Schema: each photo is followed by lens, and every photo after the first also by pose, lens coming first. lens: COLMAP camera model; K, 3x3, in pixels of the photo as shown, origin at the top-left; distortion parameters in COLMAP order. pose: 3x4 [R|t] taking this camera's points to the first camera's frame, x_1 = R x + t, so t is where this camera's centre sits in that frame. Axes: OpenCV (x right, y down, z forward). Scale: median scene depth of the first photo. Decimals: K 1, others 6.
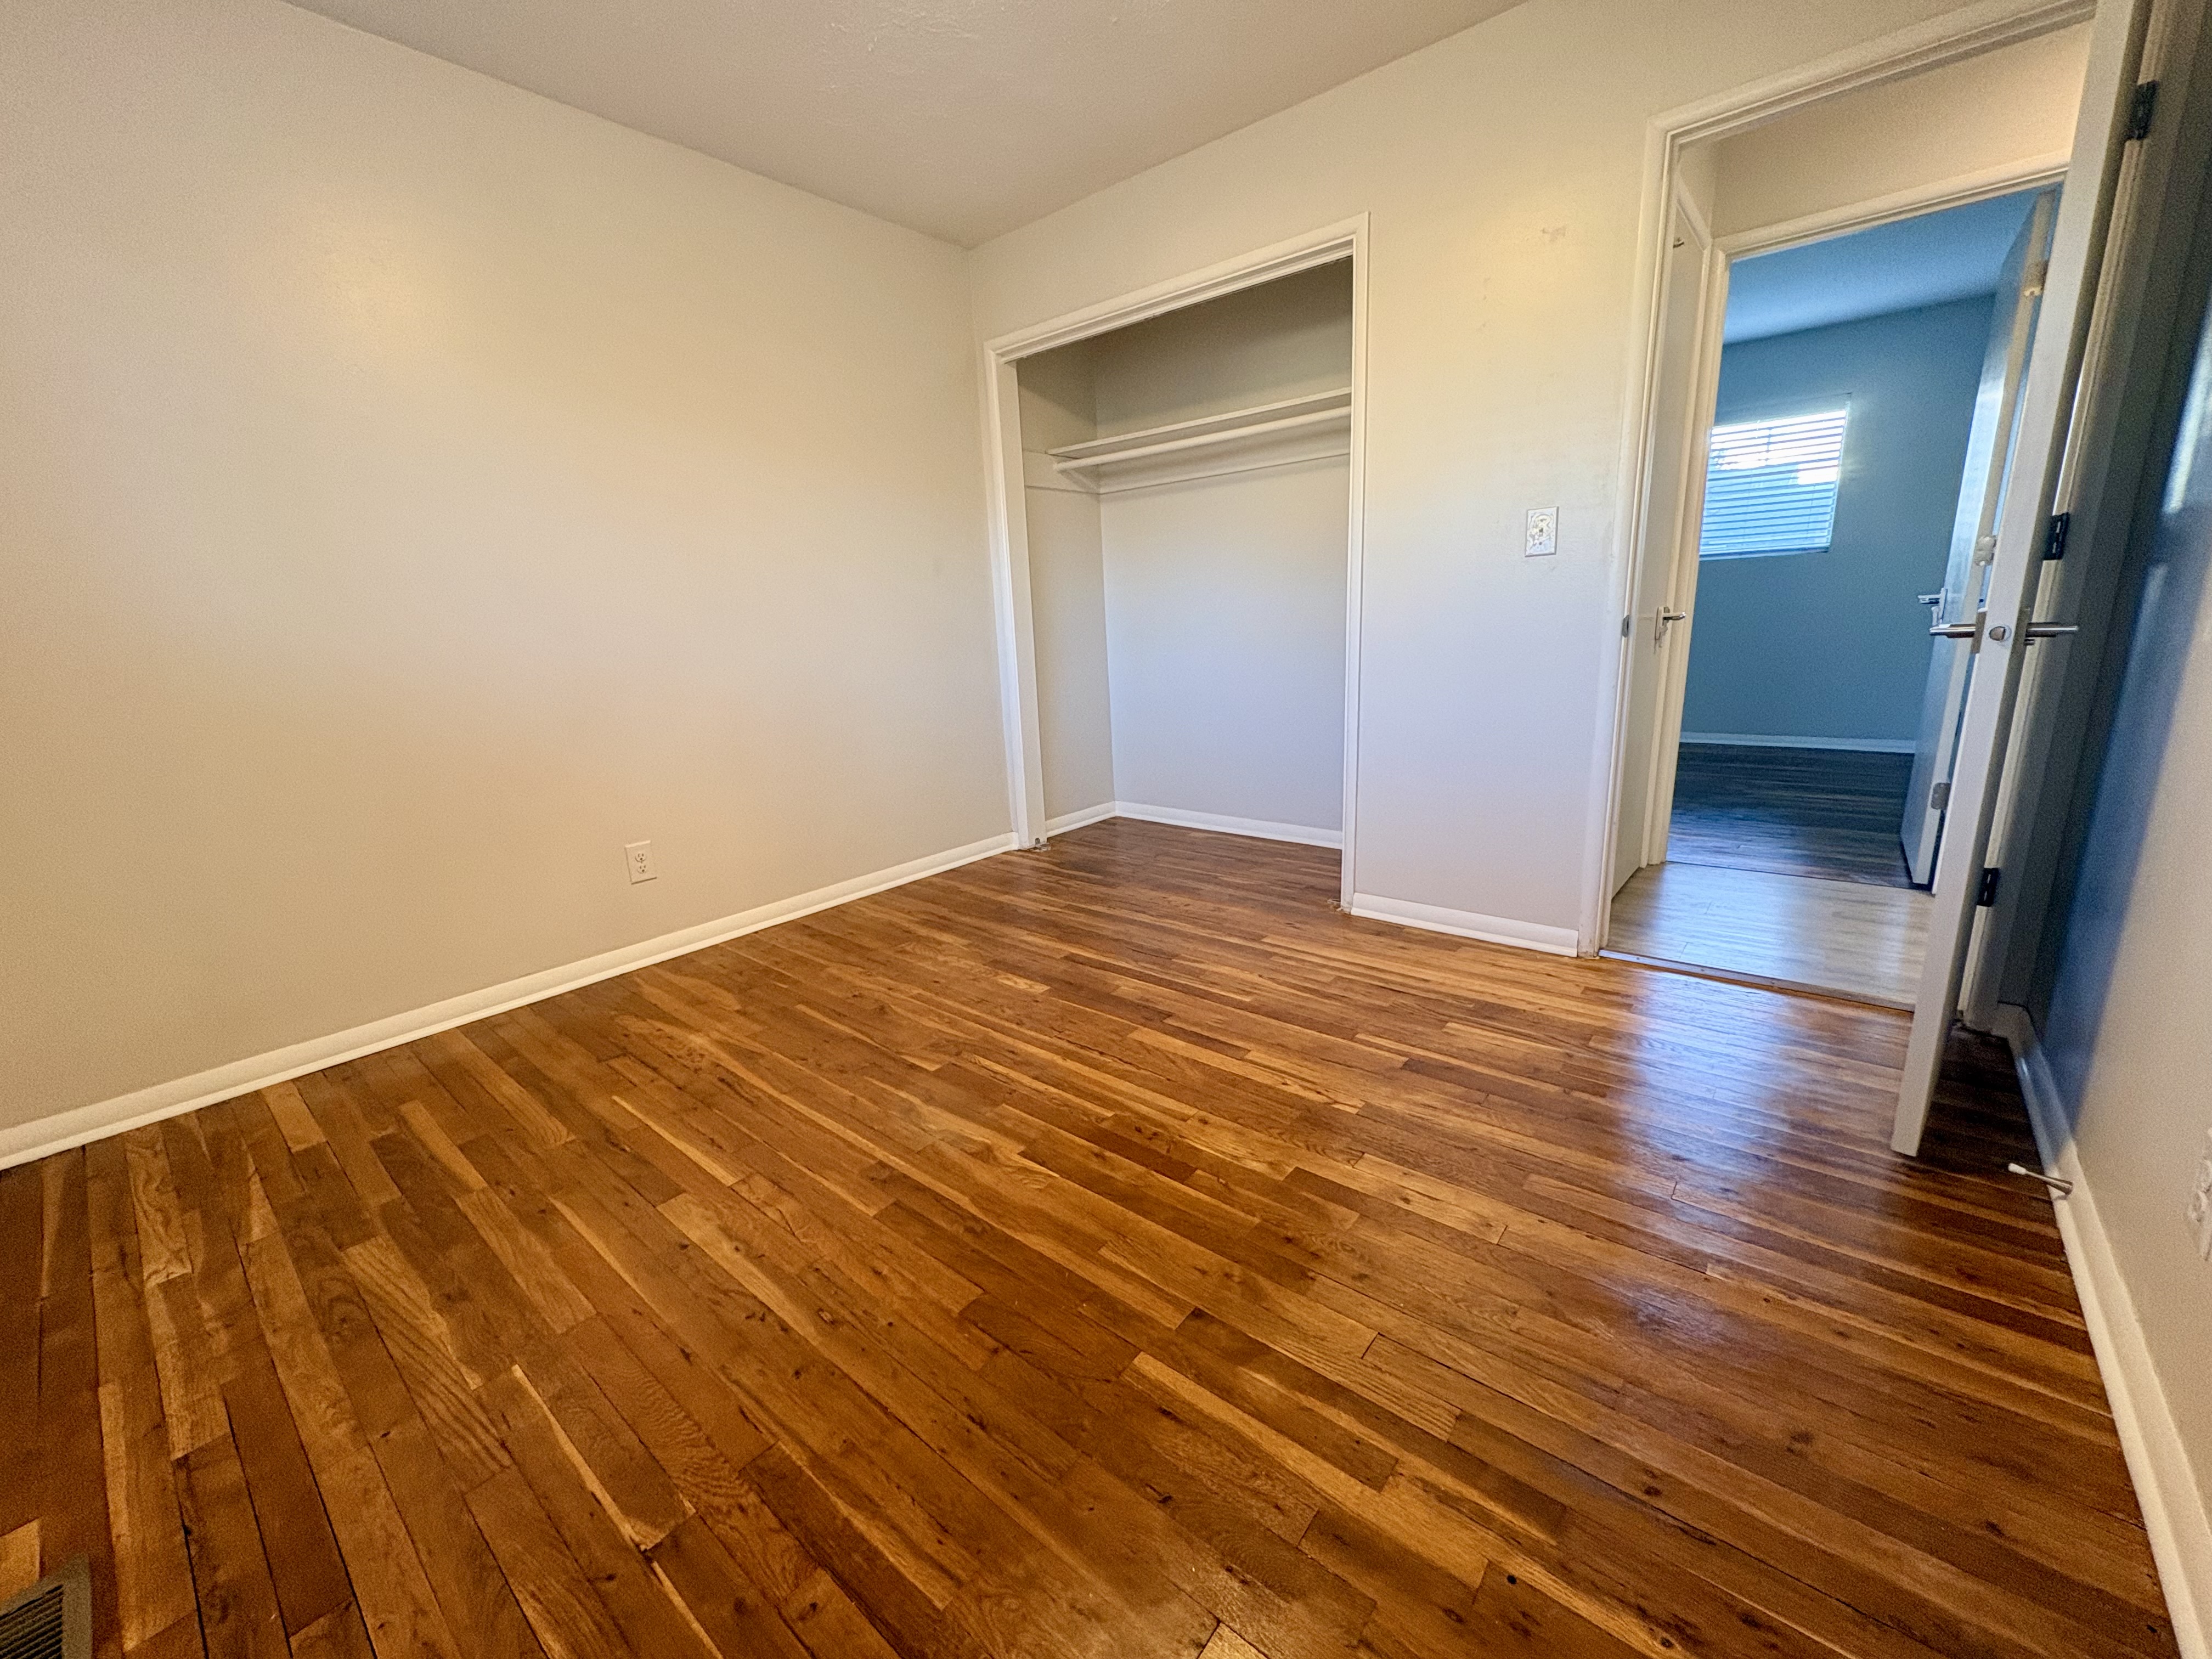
lens RADIAL K [[875.2, 0, 1106.0], [0, 875.2, 829.5], [0, 0, 1]] dist [-0.000608, 0.000023]
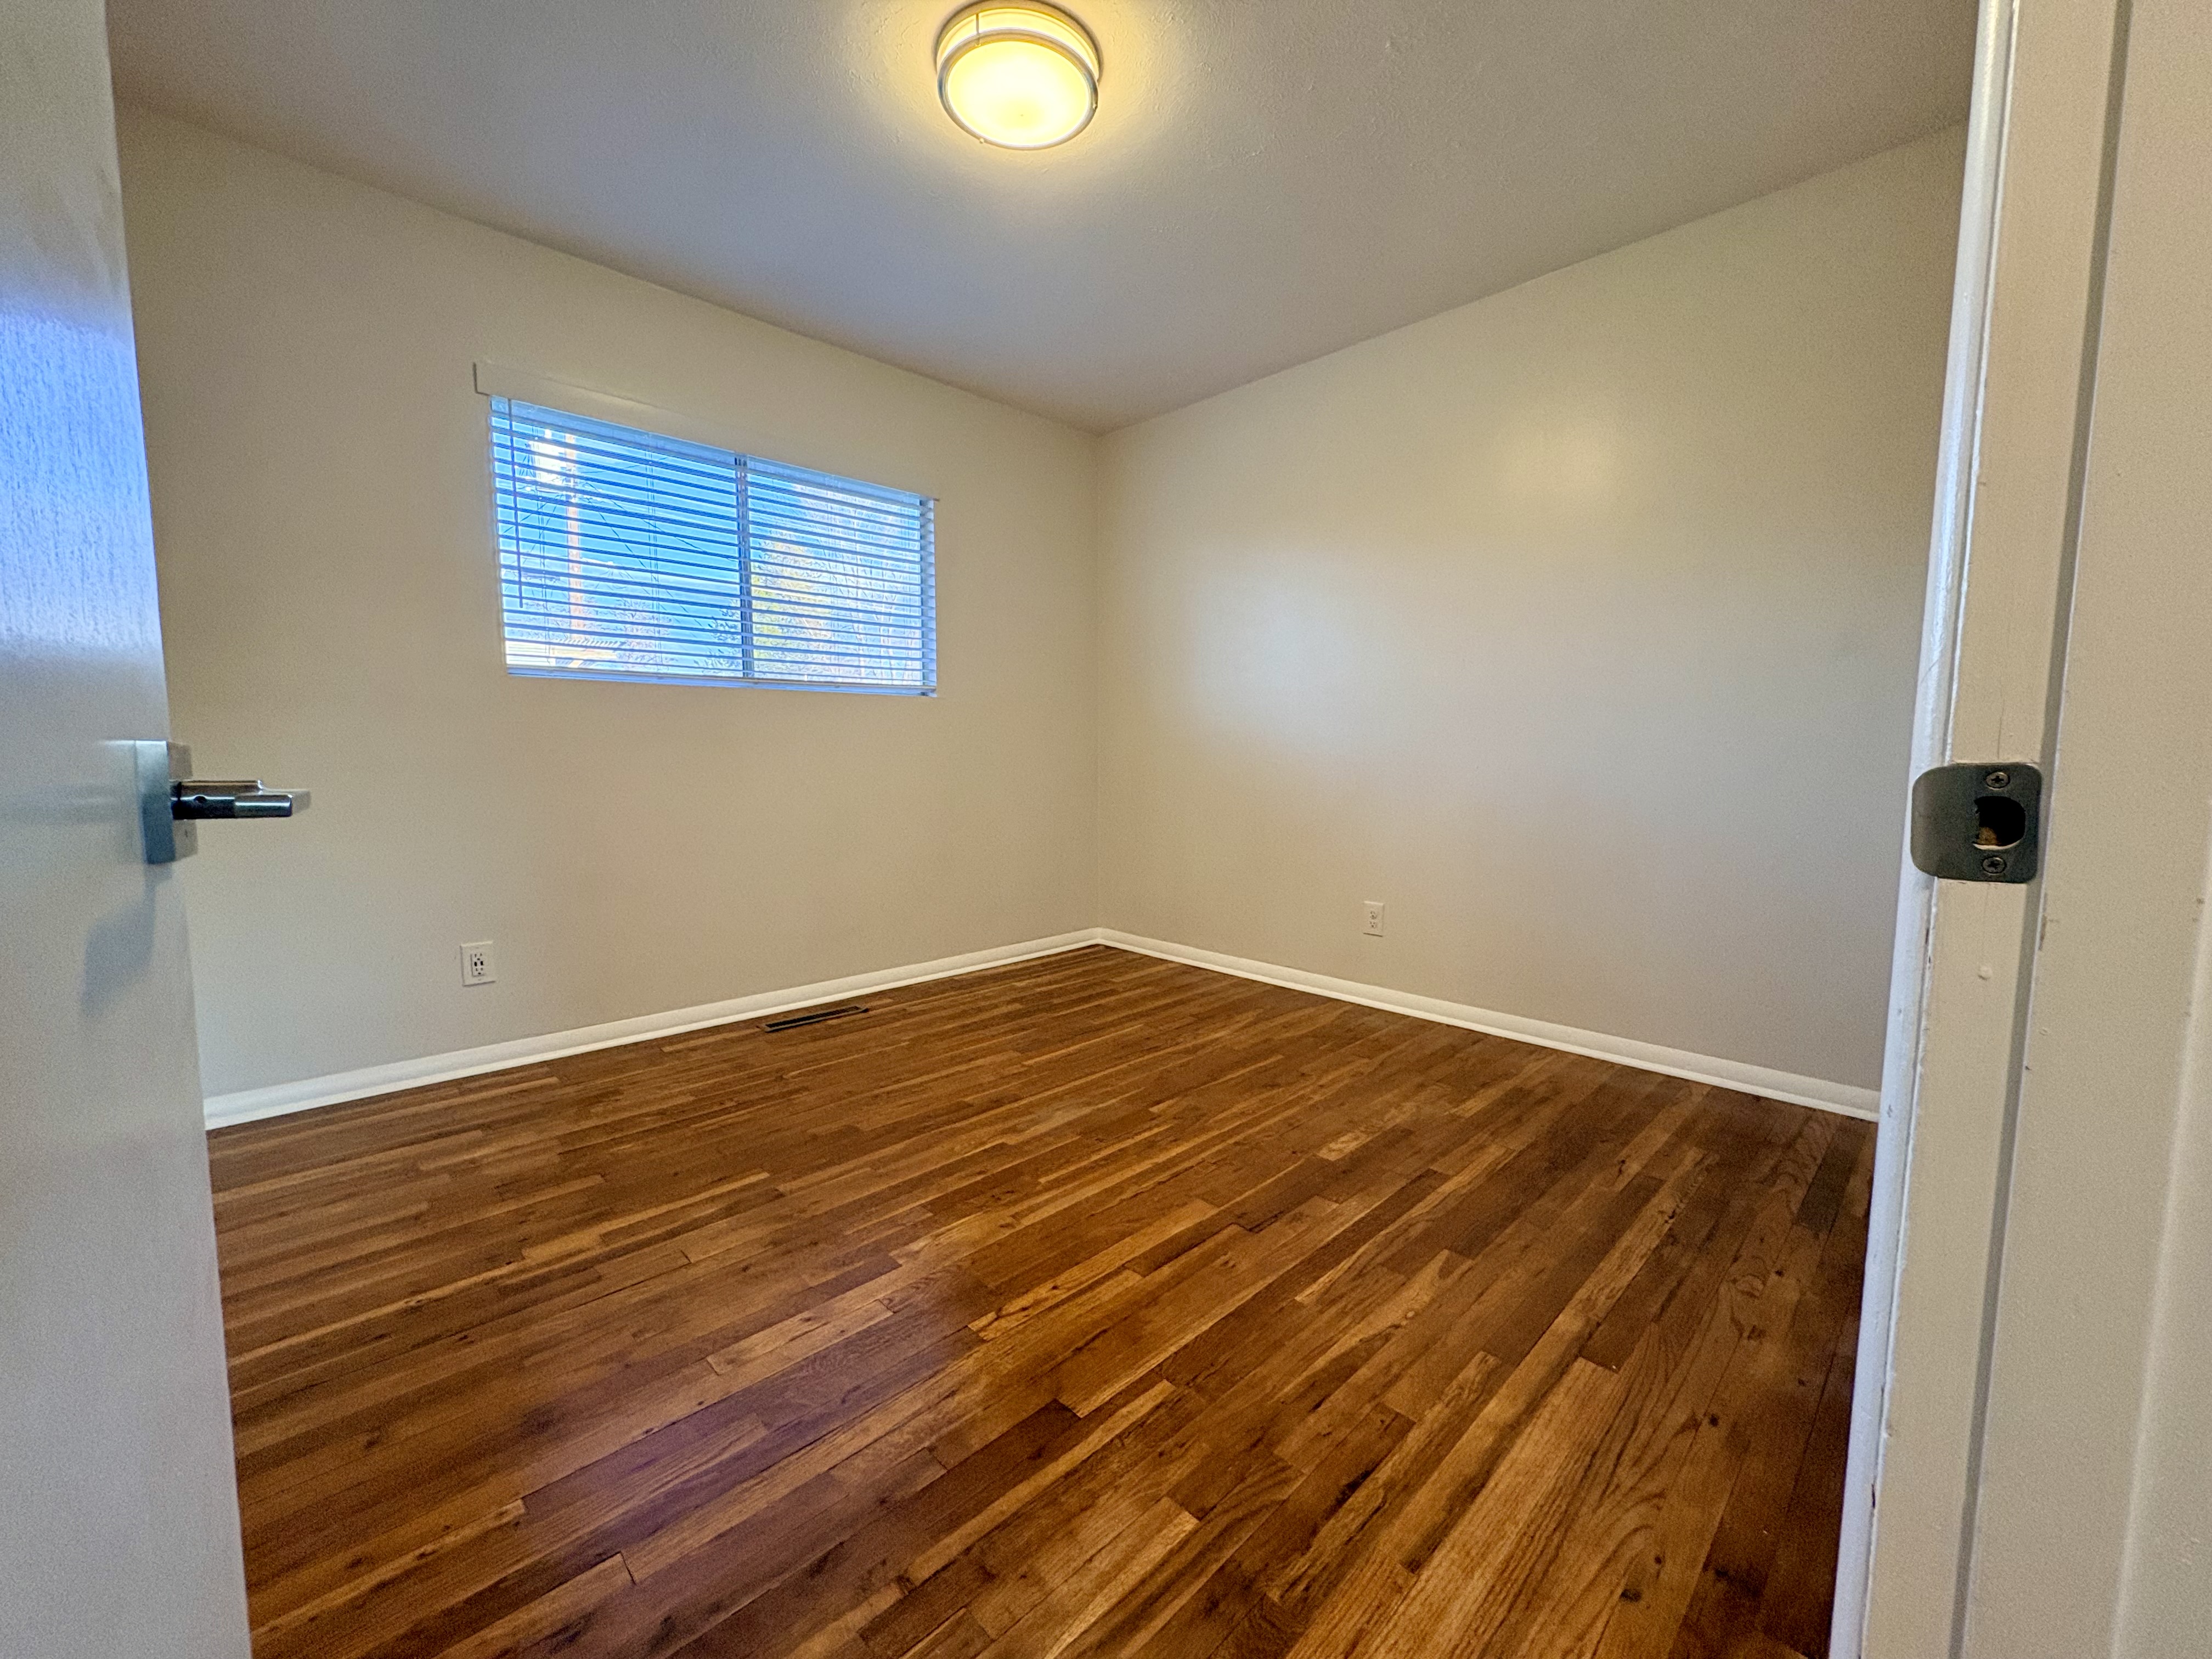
lens RADIAL K [[875.2, 0, 1106.0], [0, 875.2, 829.5], [0, 0, 1]] dist [-0.000608, 0.000023]
pose [[-0.099401, 0.135669, -0.985755, 0.889559], [-0.234560, 0.959549, 0.155714, -0.241709], [0.967006, 0.246697, -0.063557, 0.933294]]
